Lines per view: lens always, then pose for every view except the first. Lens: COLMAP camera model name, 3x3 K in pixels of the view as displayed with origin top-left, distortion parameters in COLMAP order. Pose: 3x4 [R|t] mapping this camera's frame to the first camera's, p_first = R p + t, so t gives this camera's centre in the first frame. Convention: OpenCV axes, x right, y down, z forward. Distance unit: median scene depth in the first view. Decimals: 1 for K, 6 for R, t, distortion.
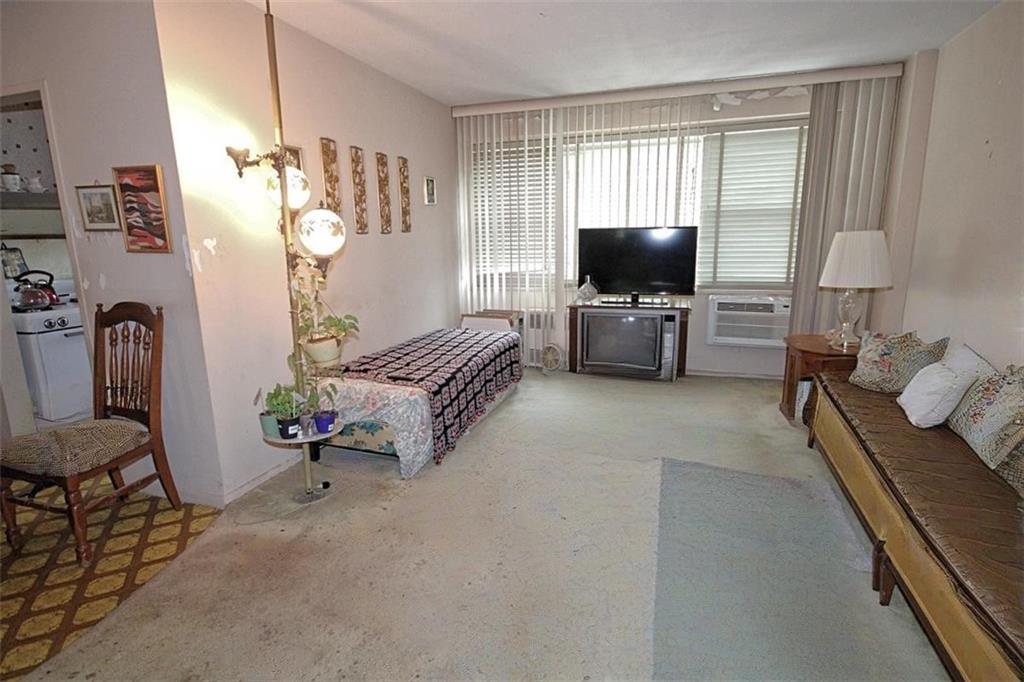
lens RADIAL K [[516.8, 0, 512.0], [0, 516.8, 341.0], [0, 0, 1]] dist [0.000994, -0.000201]
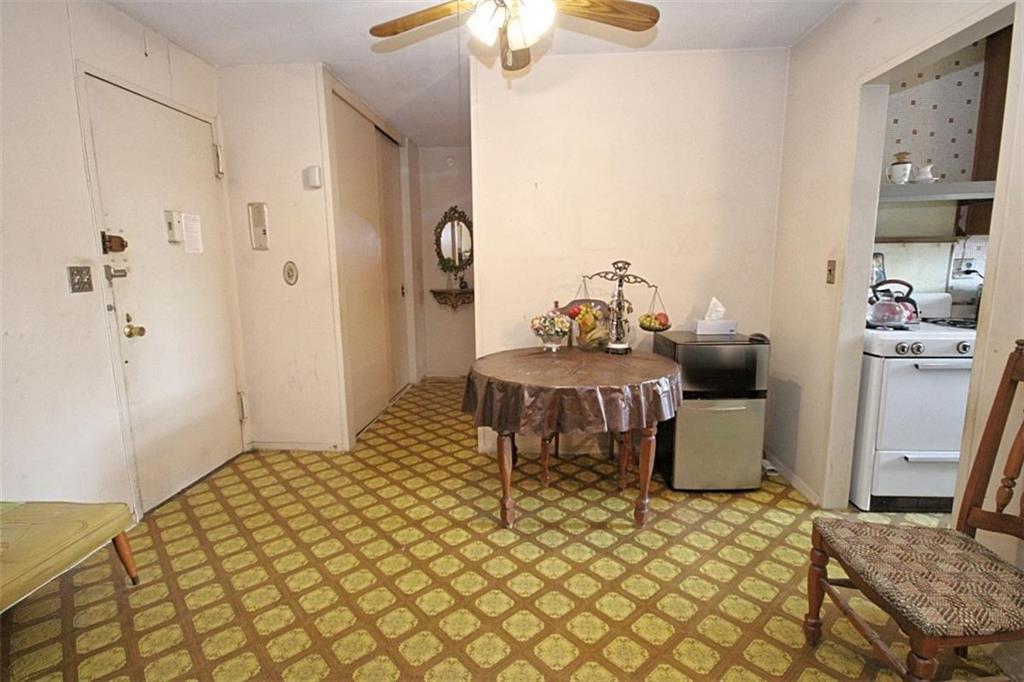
lens RADIAL K [[519.5, 0, 508.2], [0, 519.5, 343.7], [0, 0, 1]] dist [0.001936, -0.001120]
pose [[0.252790, 0.166430, -0.953099, -0.287659], [-0.187957, 0.974774, 0.120363, -0.022048], [0.949089, 0.148715, 0.277695, 0.211087]]
